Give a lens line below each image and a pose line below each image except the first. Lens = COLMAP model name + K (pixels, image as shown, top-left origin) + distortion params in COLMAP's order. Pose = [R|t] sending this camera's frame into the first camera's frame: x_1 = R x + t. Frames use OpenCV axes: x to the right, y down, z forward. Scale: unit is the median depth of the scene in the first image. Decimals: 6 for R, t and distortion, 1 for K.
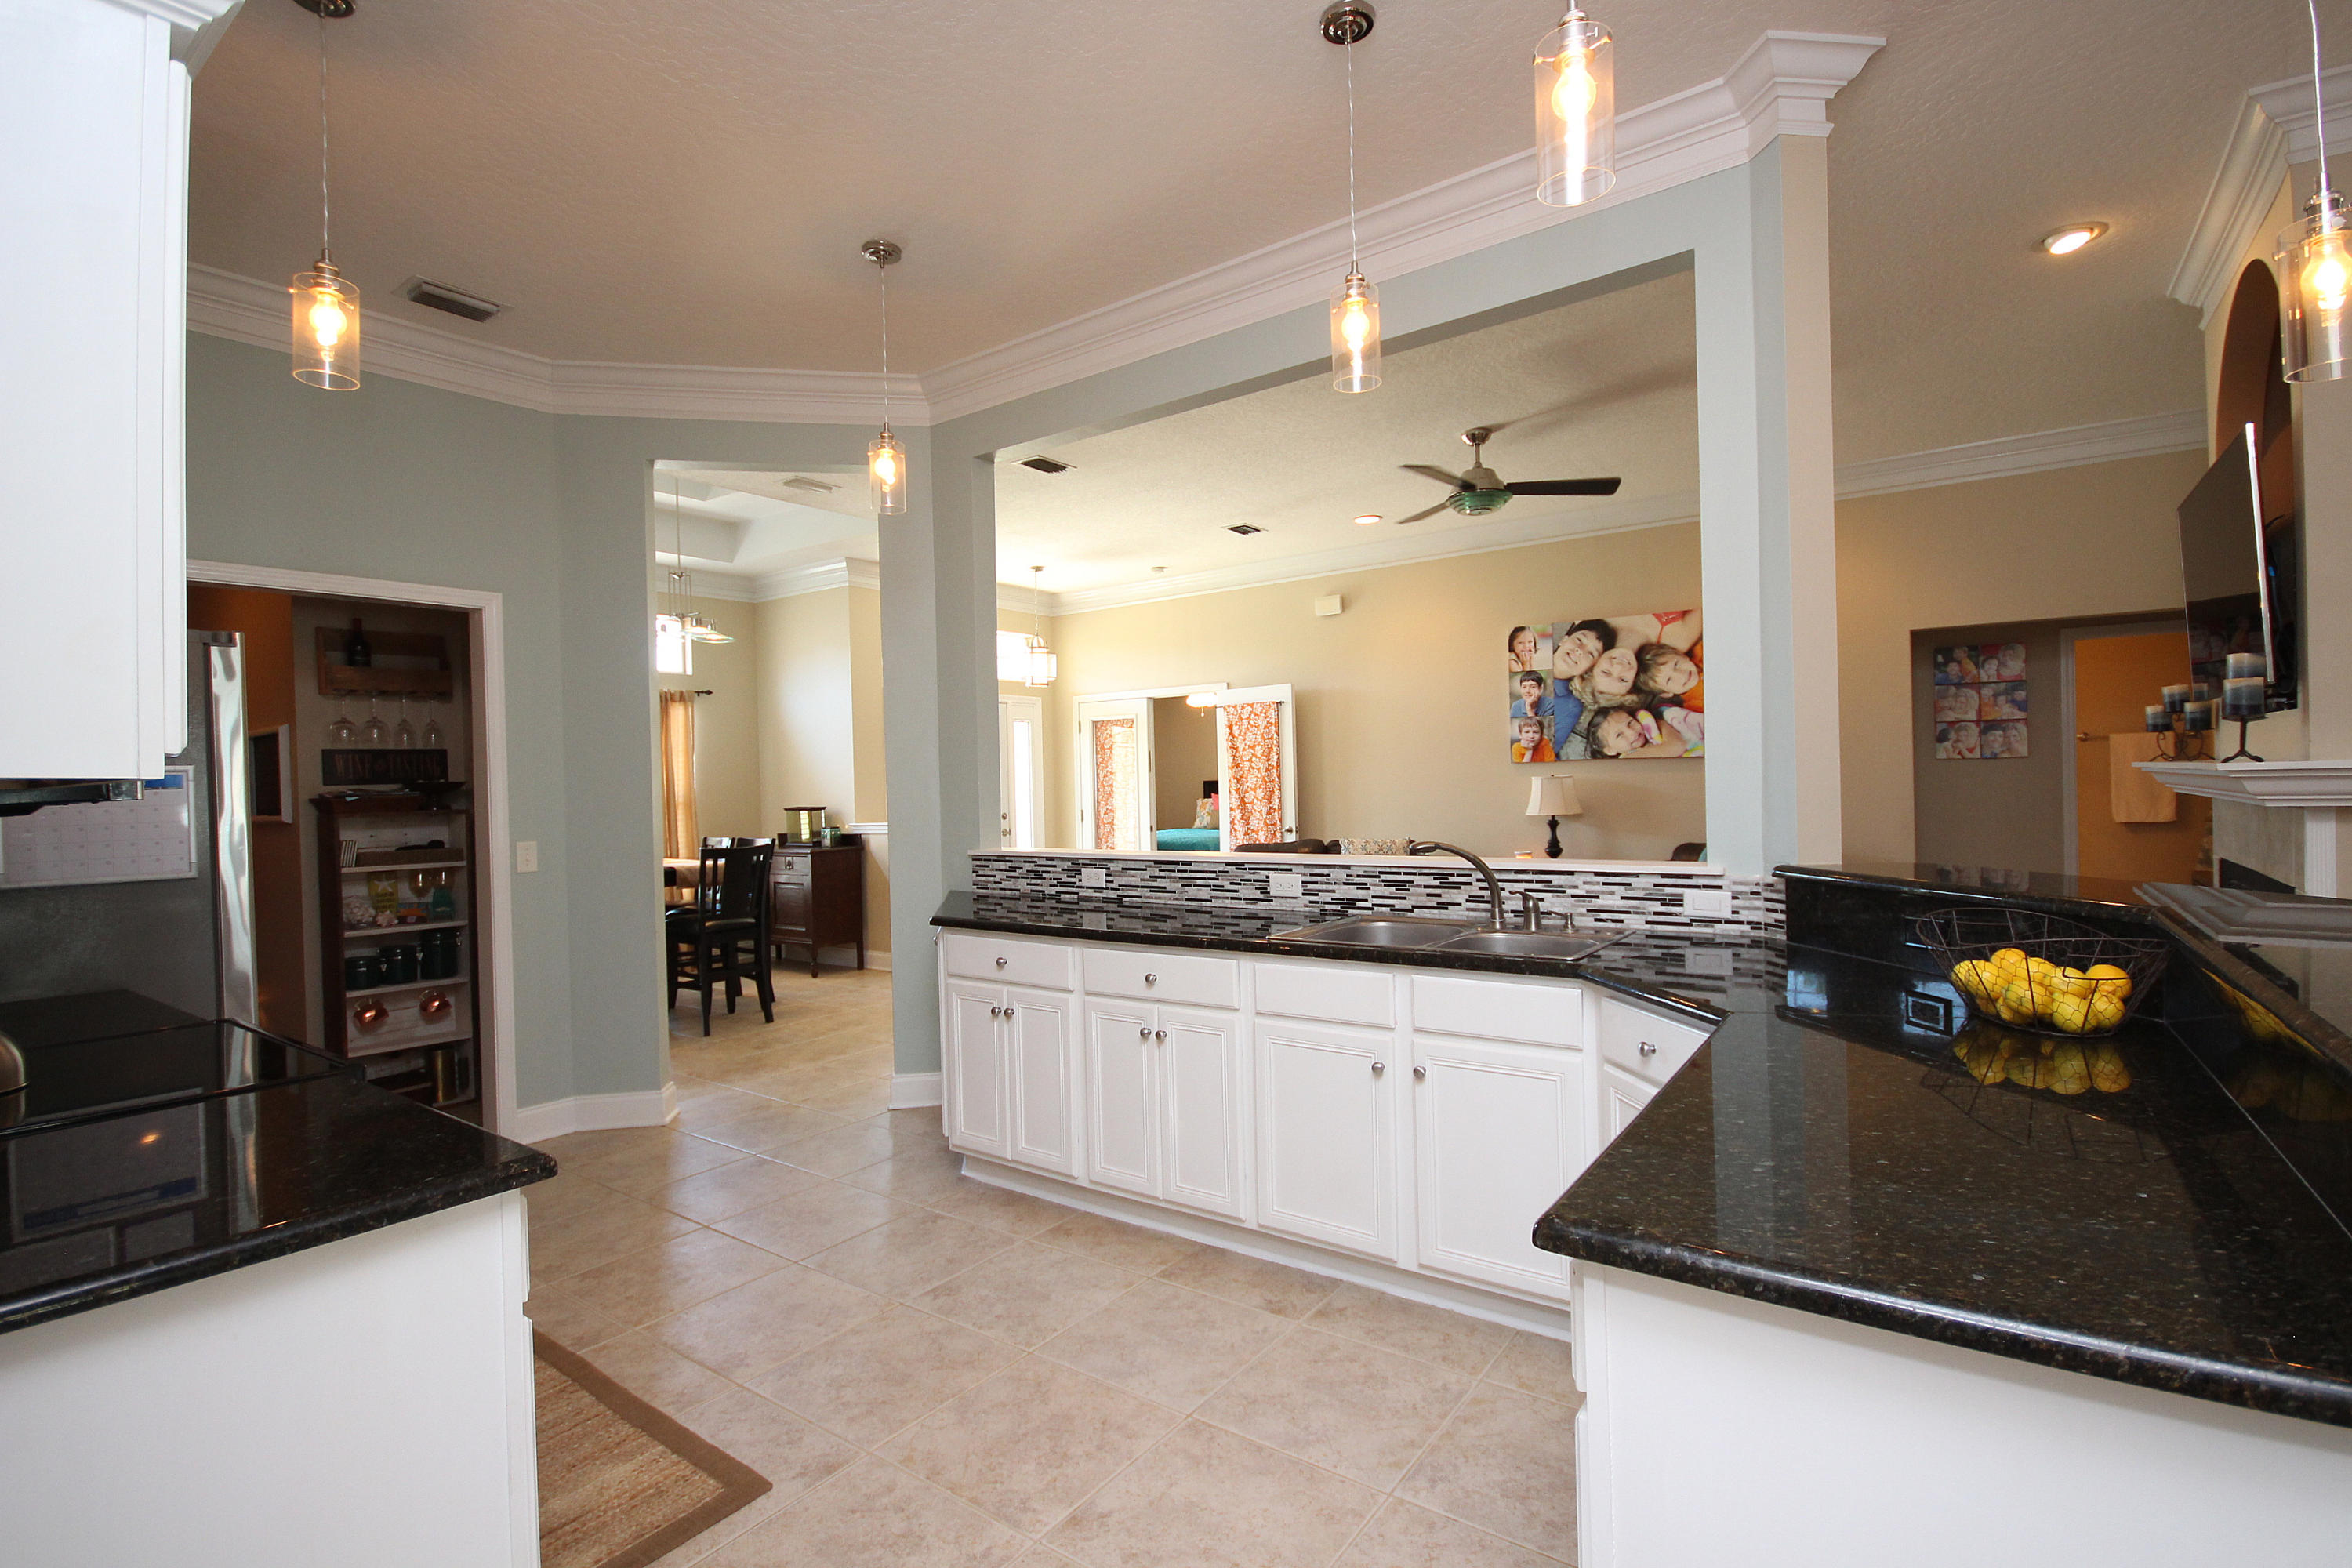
lens RADIAL K [[1086.4, 0, 1191.6], [0, 1086.4, 784.6], [0, 0, 1]] dist [-0.005168, 0.000593]
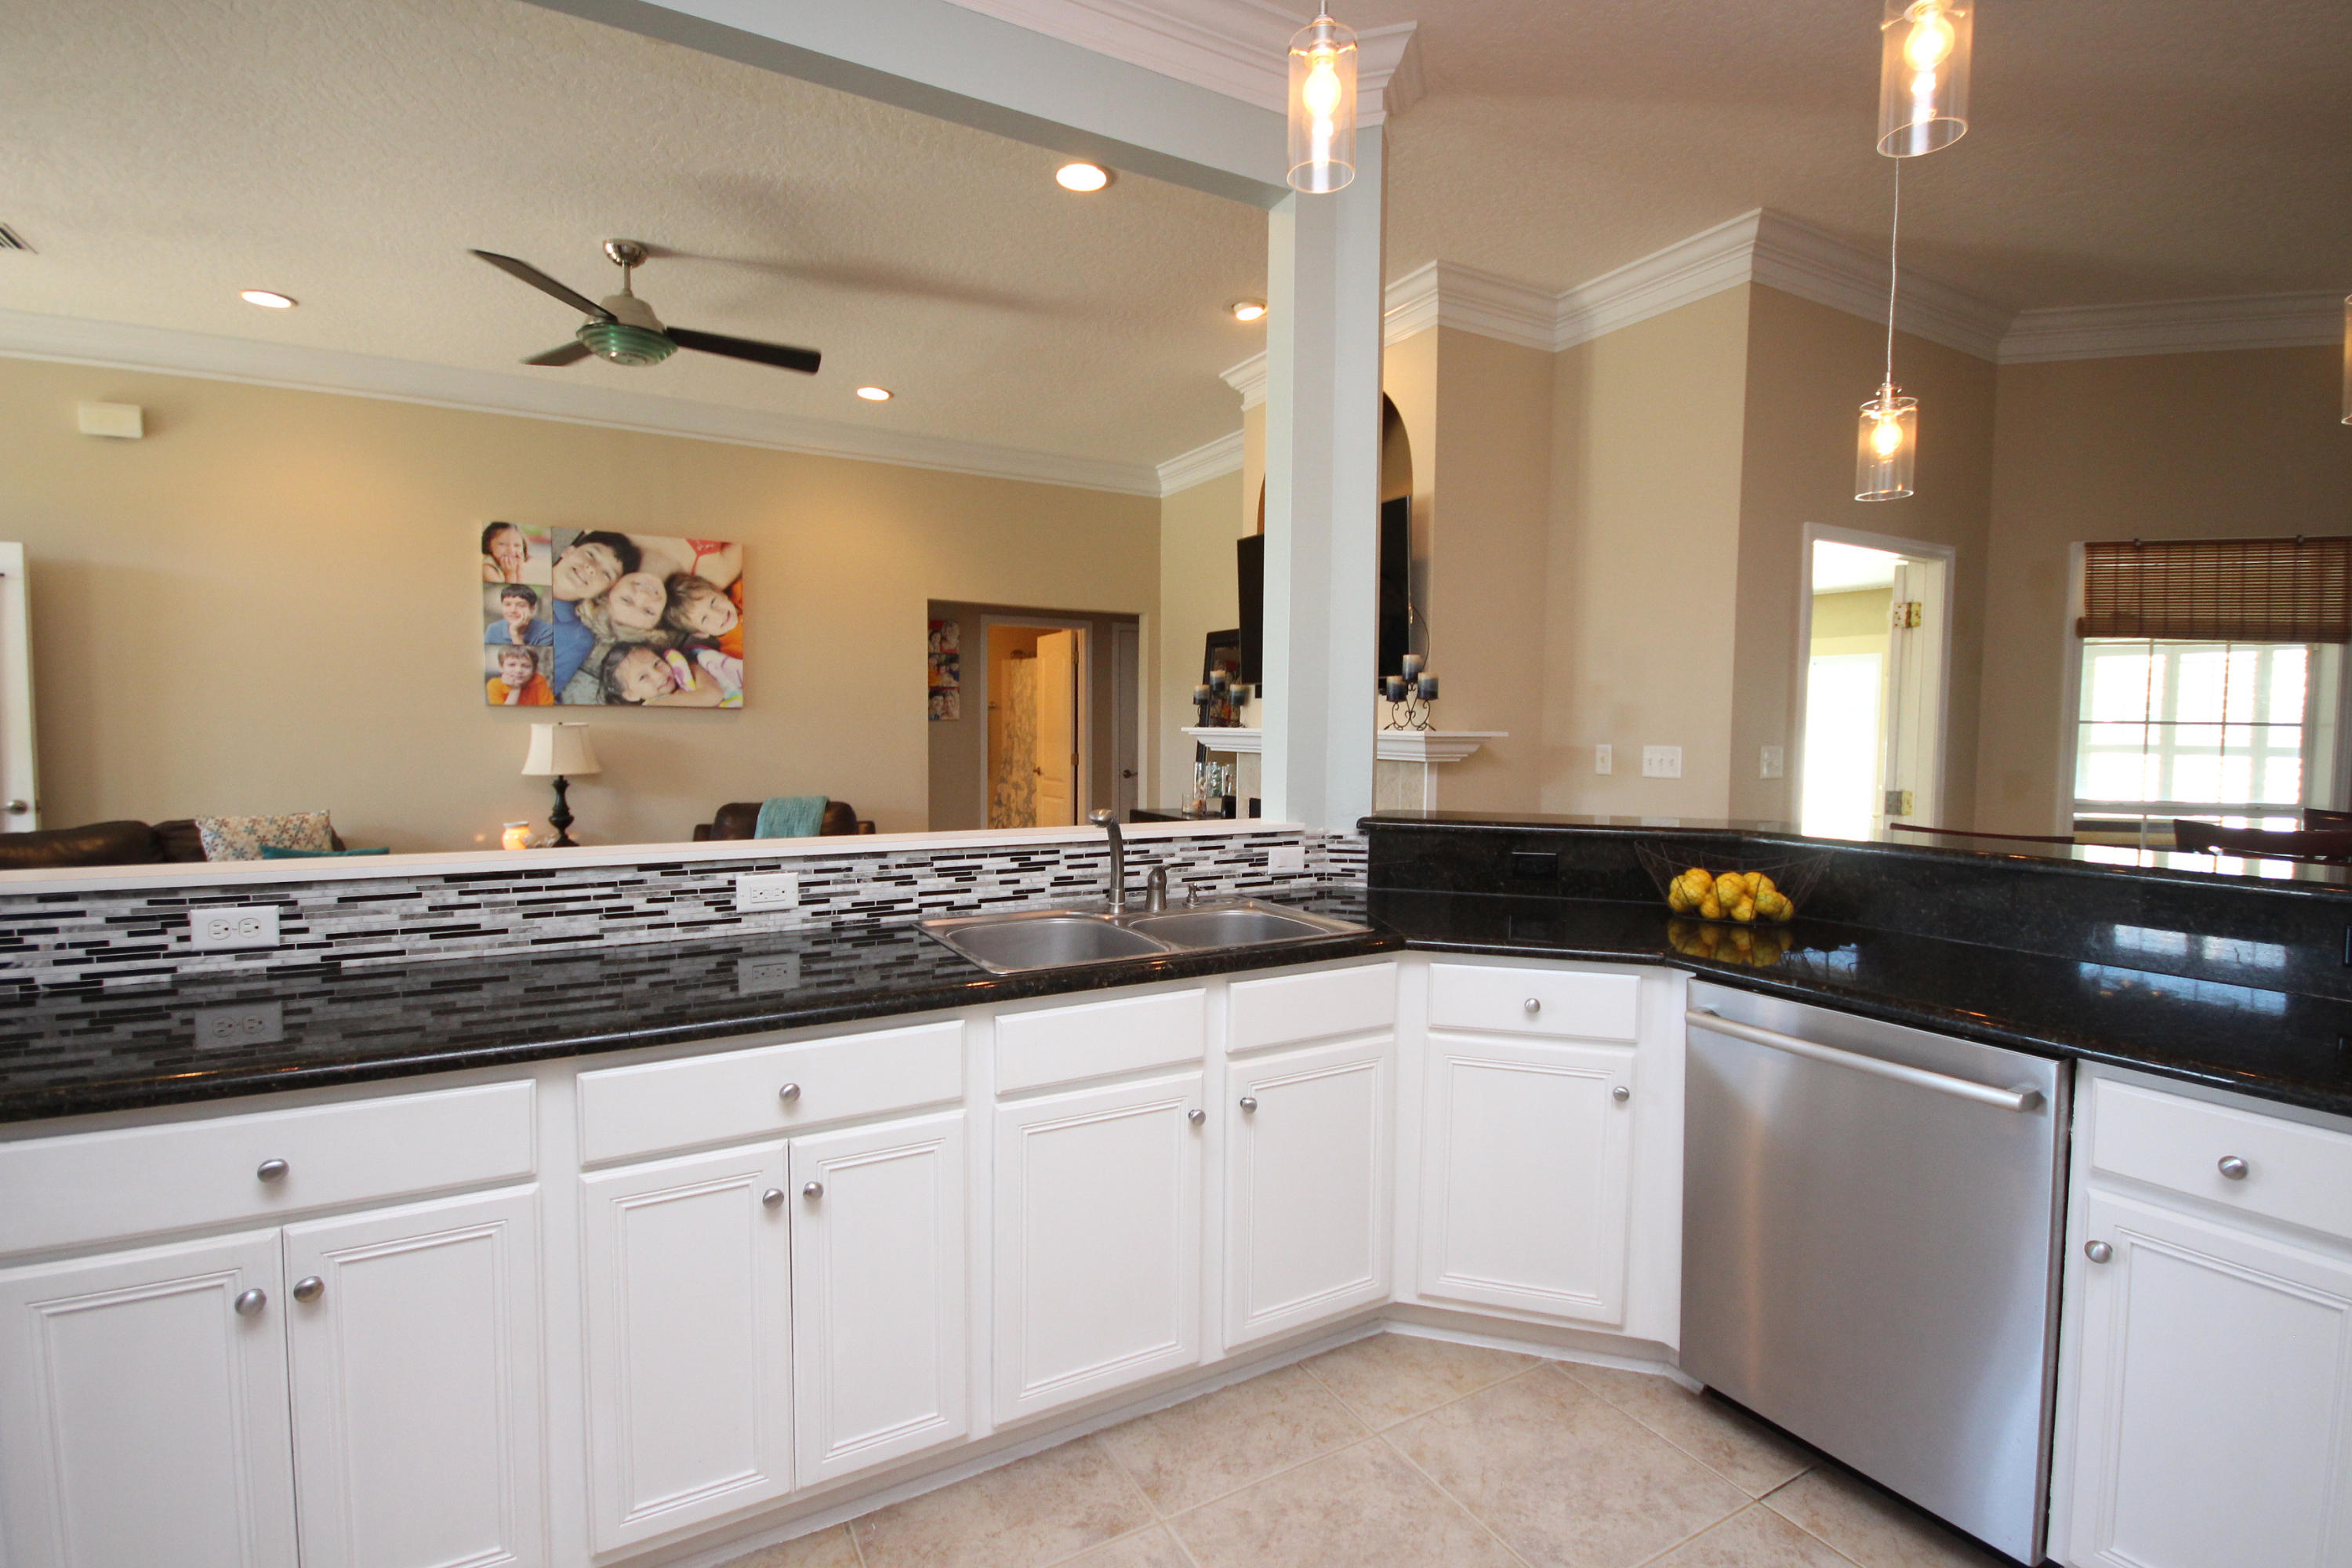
lens RADIAL K [[1085.6, 0, 1183.3], [0, 1085.6, 782.0], [0, 0, 1]] dist [0.012033, -0.012077]
pose [[0.418017, -0.019146, 0.908237, -0.345430], [-0.016122, 0.999464, 0.028489, 0.007546], [-0.908296, -0.026552, 0.417484, 0.483794]]
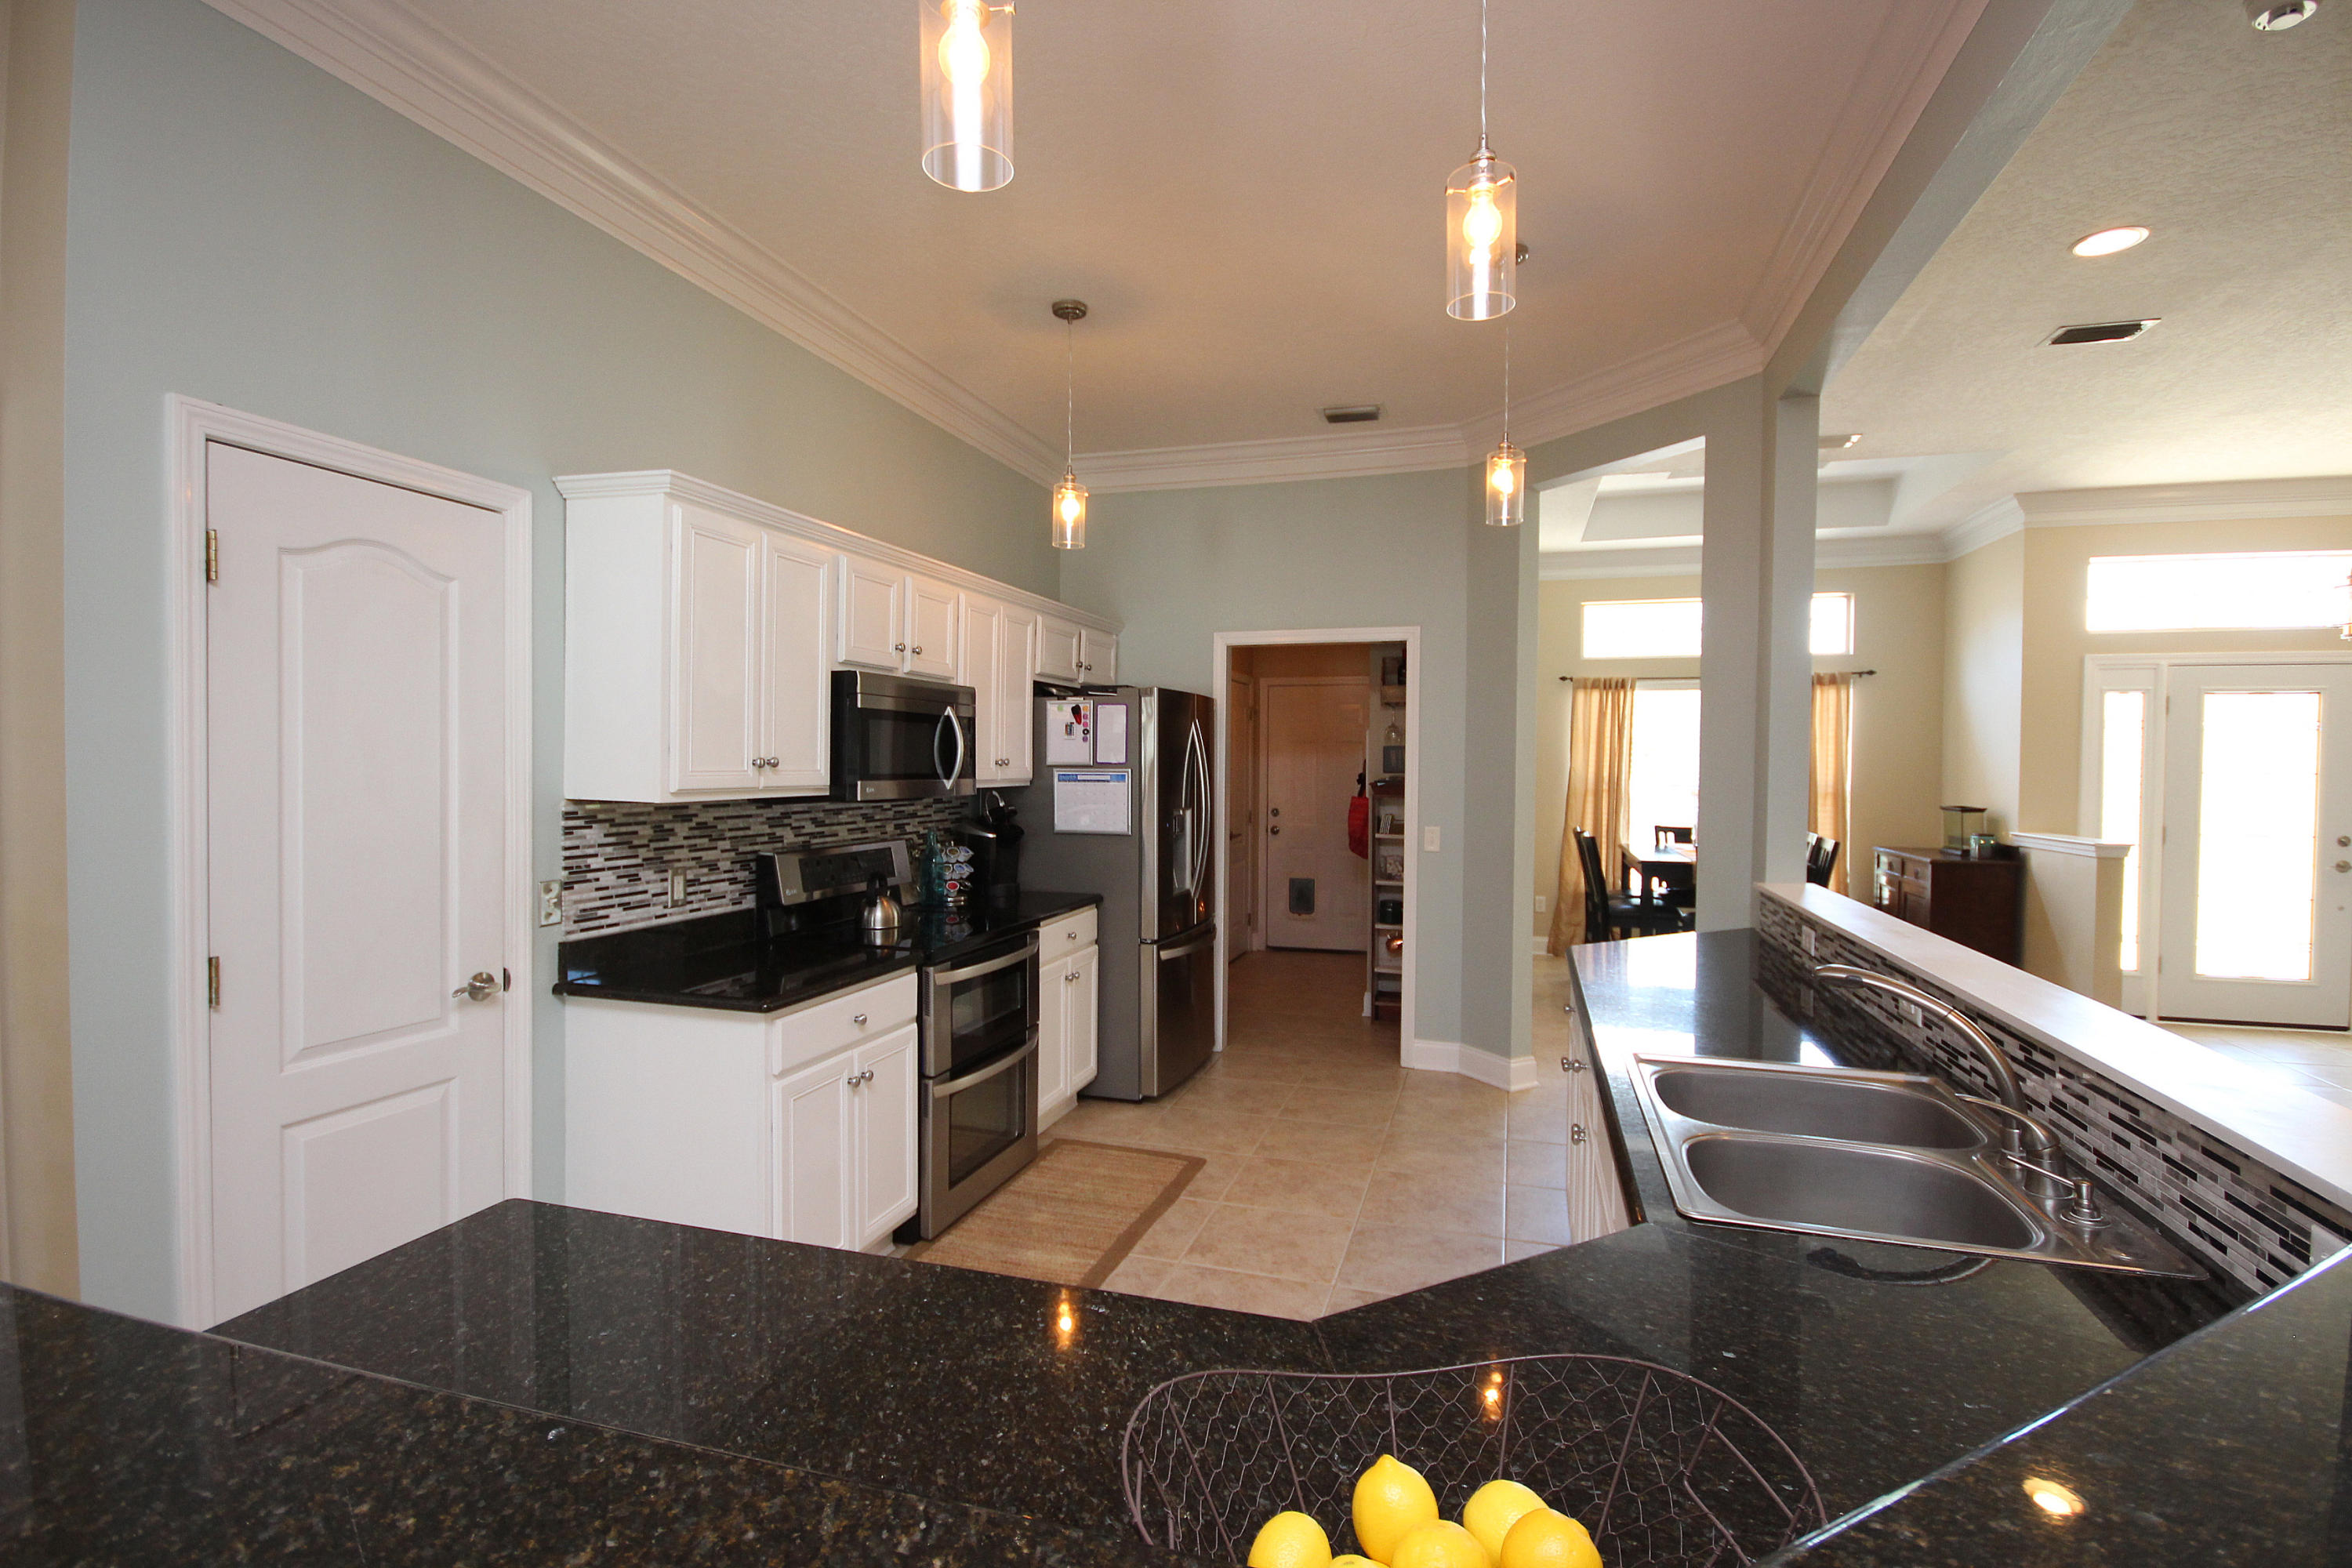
lens RADIAL K [[1089.6, 0, 1190.0], [0, 1089.6, 782.9], [0, 0, 1]] dist [0.004753, 0.001054]
pose [[0.326383, 0.049482, -0.943942, 0.499146], [-0.019238, 0.998770, 0.045705, -0.052017], [0.945042, 0.003242, 0.326933, 0.362800]]
